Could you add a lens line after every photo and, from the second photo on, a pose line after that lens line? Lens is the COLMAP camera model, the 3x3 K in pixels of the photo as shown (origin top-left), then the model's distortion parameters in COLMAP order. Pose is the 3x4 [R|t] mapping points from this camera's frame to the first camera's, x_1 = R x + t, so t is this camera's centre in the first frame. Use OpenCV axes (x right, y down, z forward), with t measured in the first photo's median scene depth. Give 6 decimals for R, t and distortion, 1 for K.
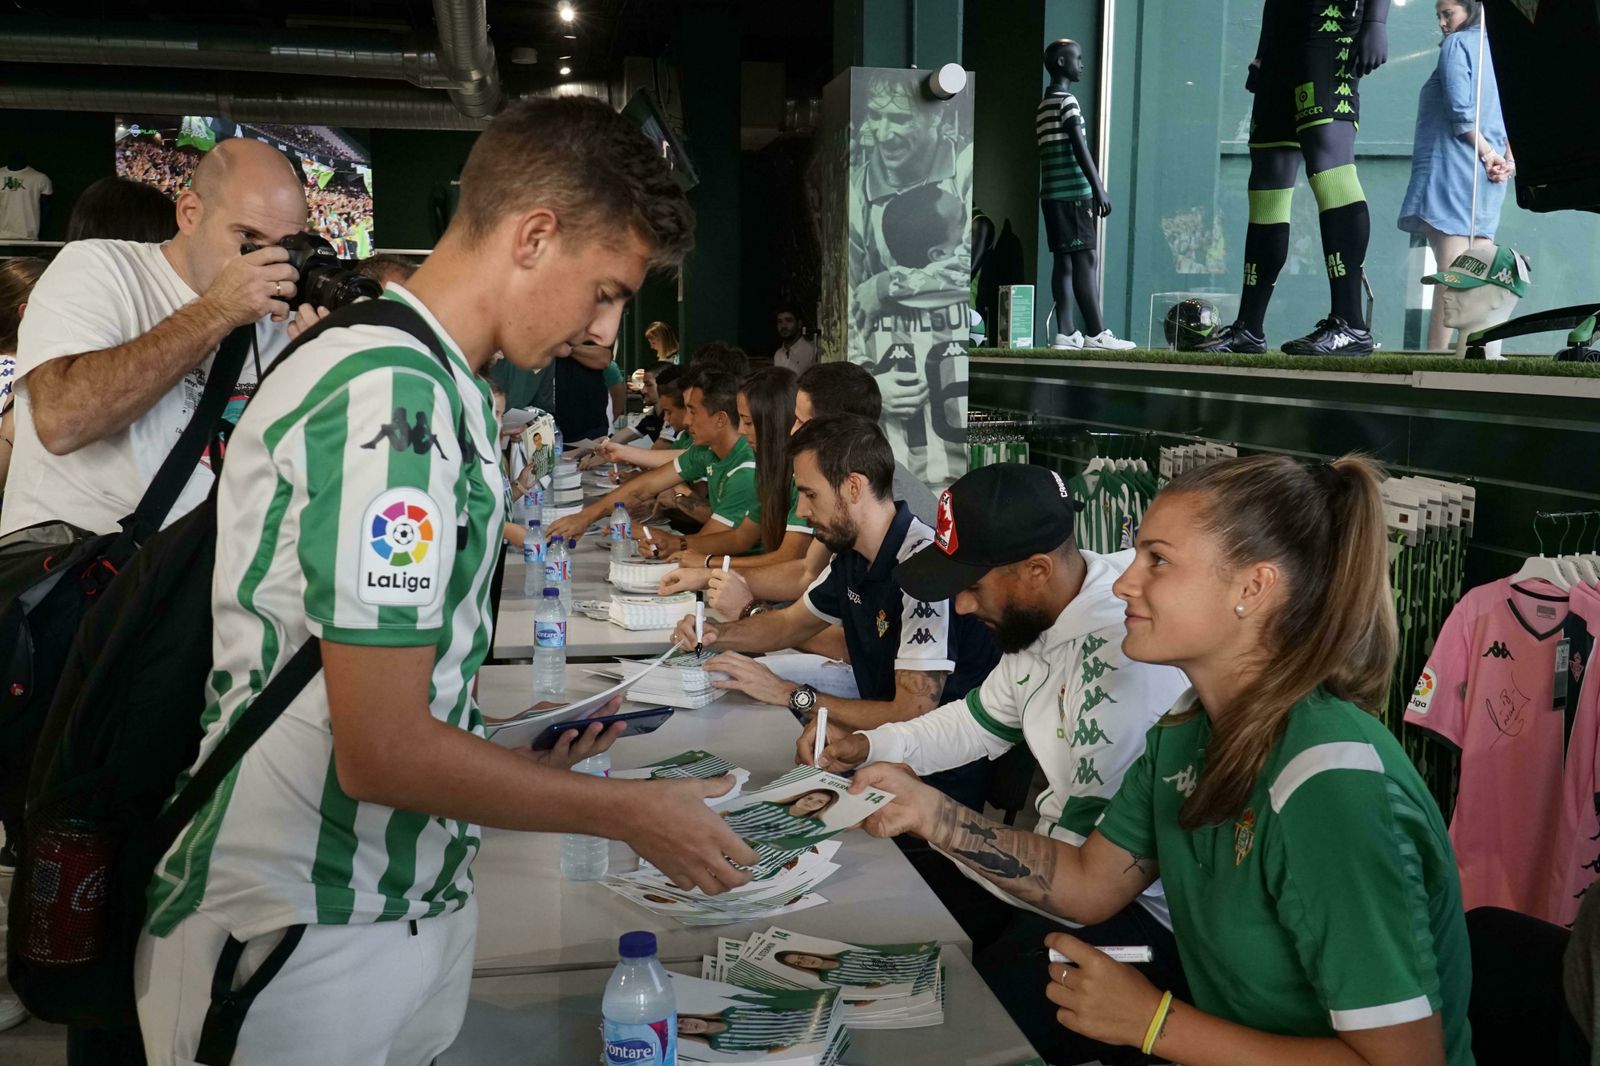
lens RADIAL K [[1567.7, 0, 800.0], [0, 1567.7, 533.0], [0, 0, 1]] dist [0.040889, -0.000544]
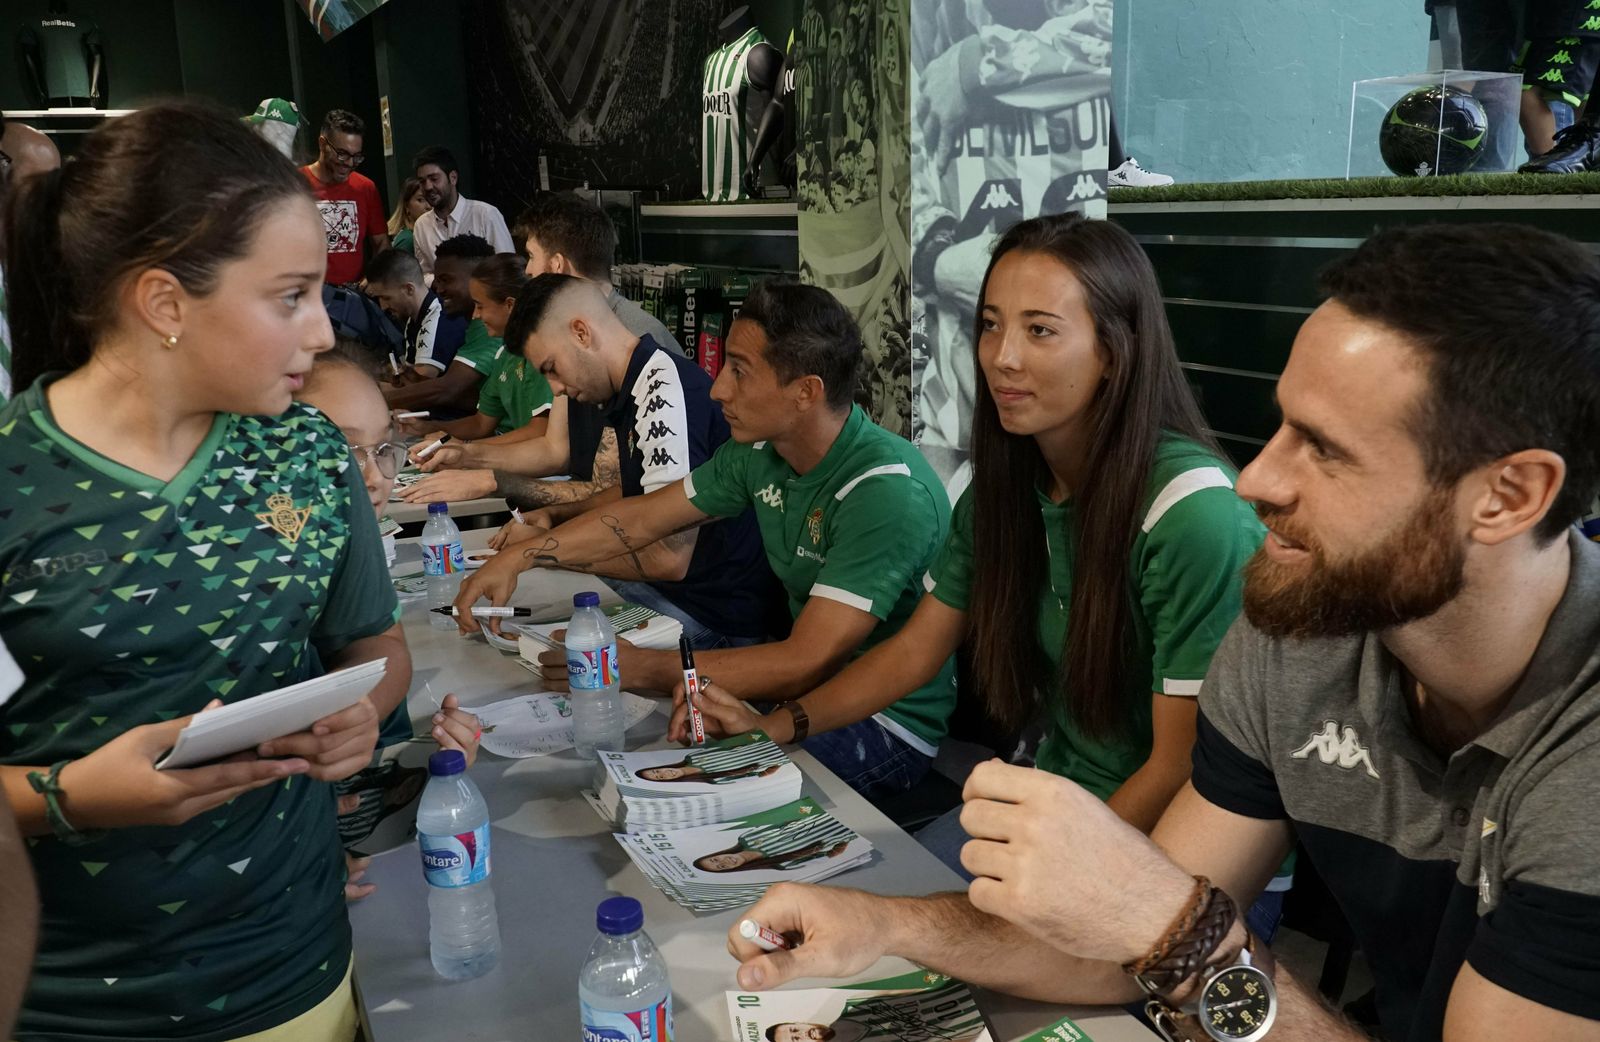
lens RADIAL K [[1292.7, 0, 731.7], [0, 1292.7, 521.8], [0, 0, 1]] dist [-0.000956, 0.003418]
pose [[0.968273, -0.096883, 0.230349, -0.133735], [0.069535, 0.989839, 0.124027, -0.067175], [-0.240024, -0.104074, 0.965172, 0.592393]]
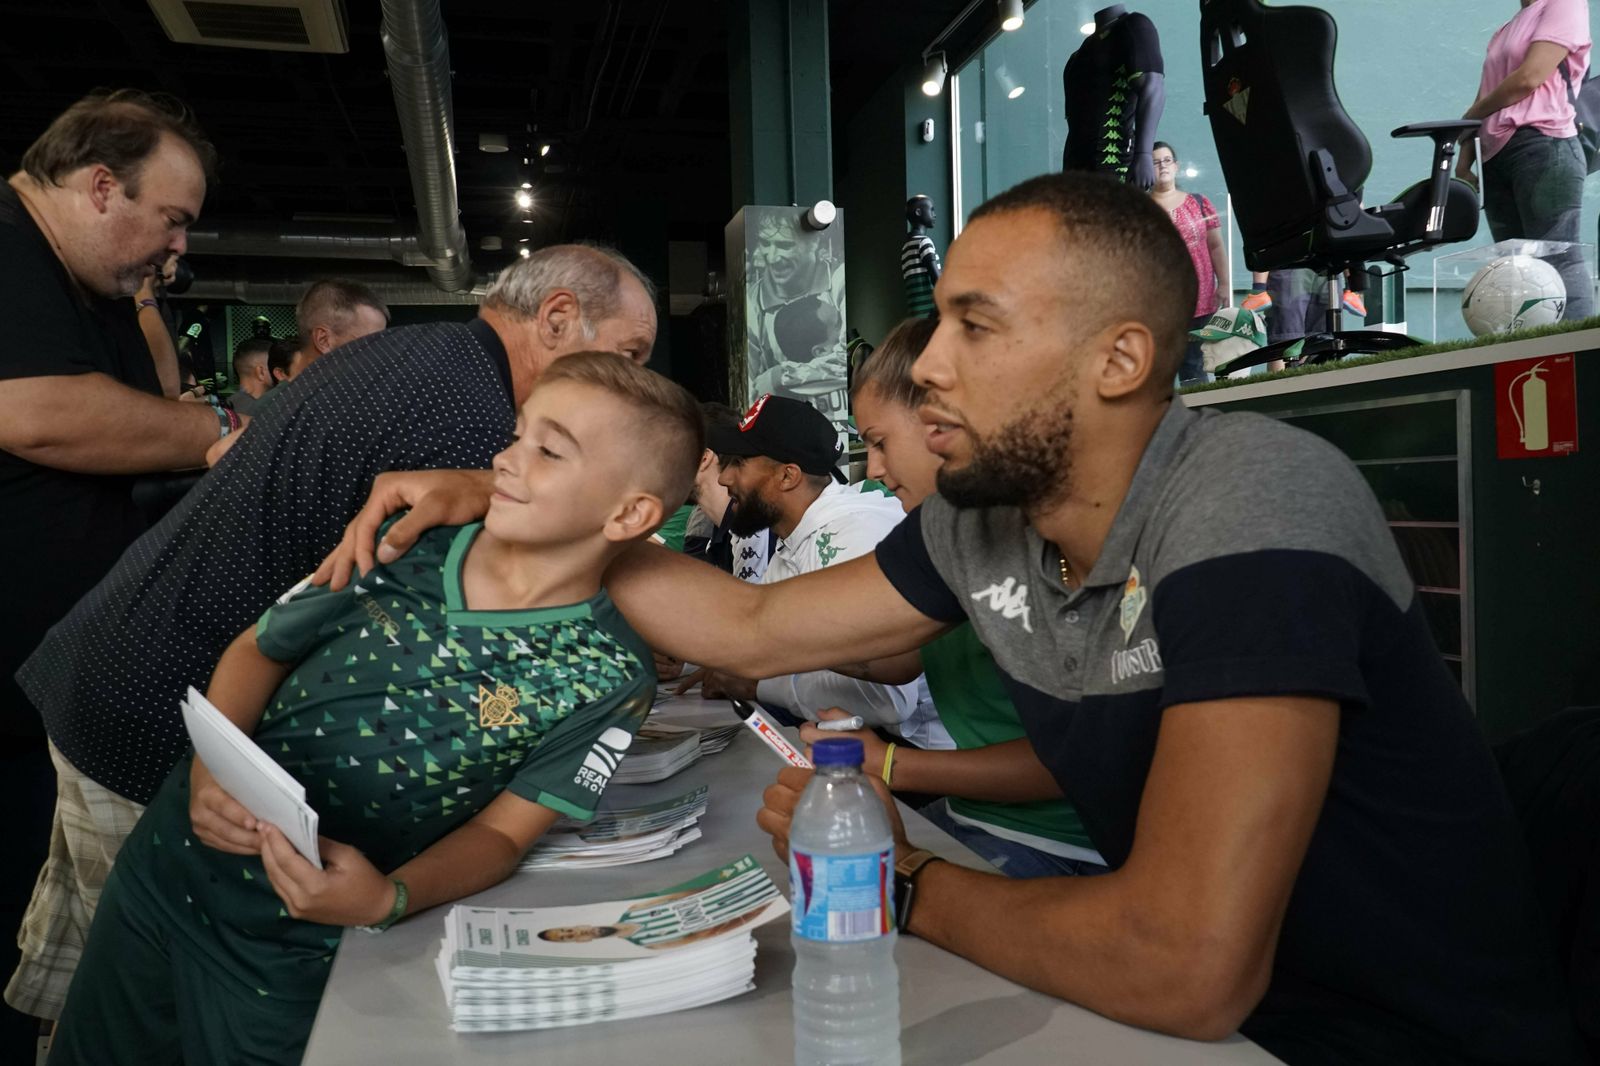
lens RADIAL K [[1362.4, 0, 800.0], [0, 1362.4, 533.0], [0, 0, 1]] dist [0.004885, -0.000963]
pose [[0.998611, -0.031229, 0.042444, 0.021867], [0.035584, 0.993722, -0.106068, 0.078603], [-0.038866, 0.107431, 0.993453, -0.053279]]
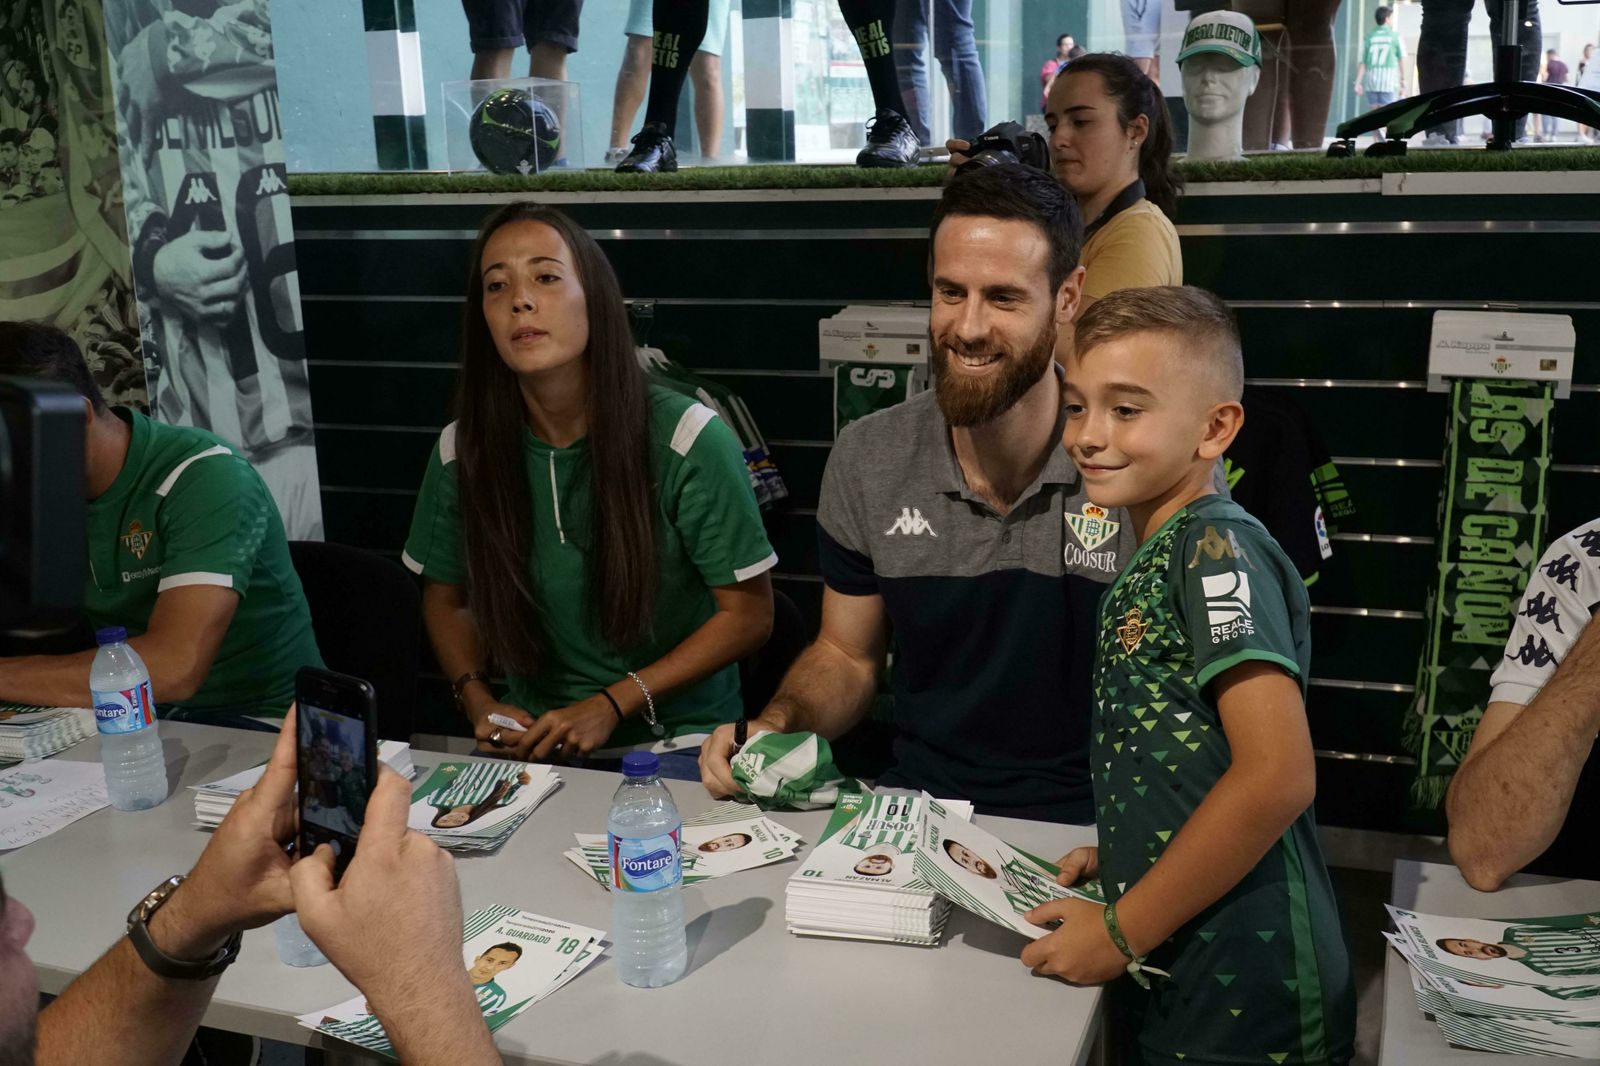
lens RADIAL K [[1693.5, 0, 796.2], [0, 1693.5, 590.2], [0, 0, 1]] dist [0.088155, -0.286241]
pose [[0.486373, -0.236027, 0.841268, -0.326463], [0.135101, 0.971559, 0.194474, -0.072175], [-0.863243, 0.019069, 0.504428, 0.570610]]
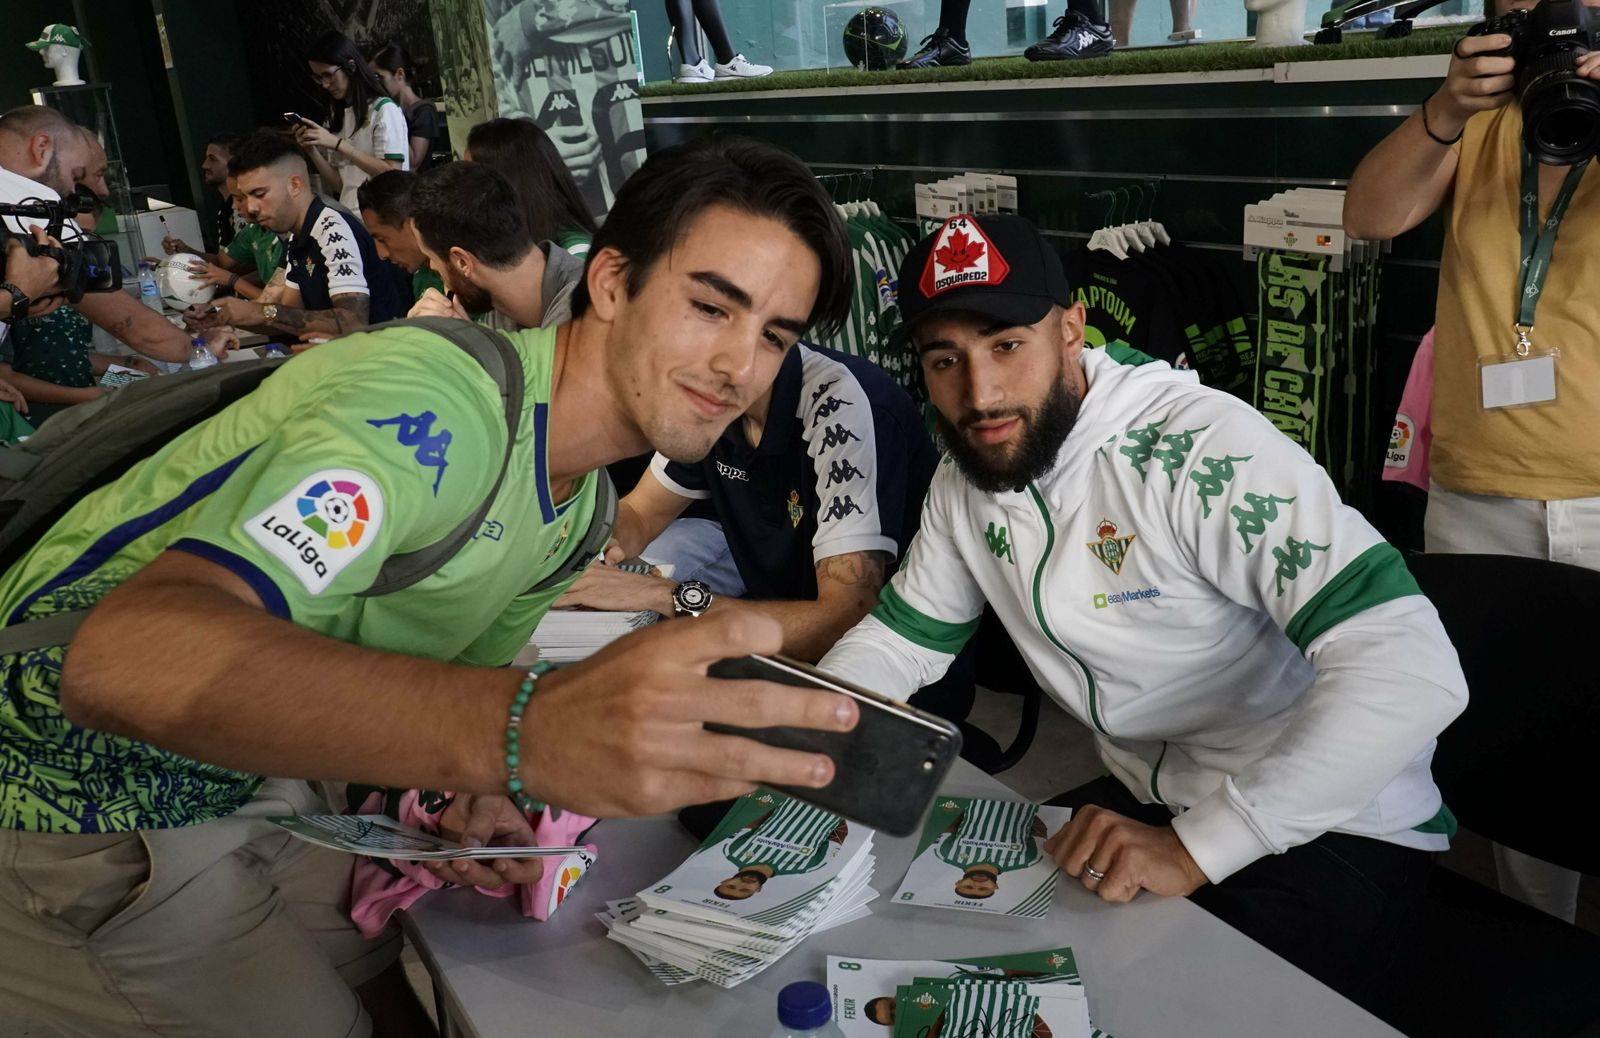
lens RADIAL K [[1450.9, 0, 800.0], [0, 1450.9, 519.0], [0, 0, 1]] dist [0.000306, 0.014997]
pose [[0.926984, -0.191032, 0.322812, -0.105707], [0.132620, 0.971929, 0.194335, -0.034706], [-0.350875, -0.137334, 0.926297, 0.229618]]
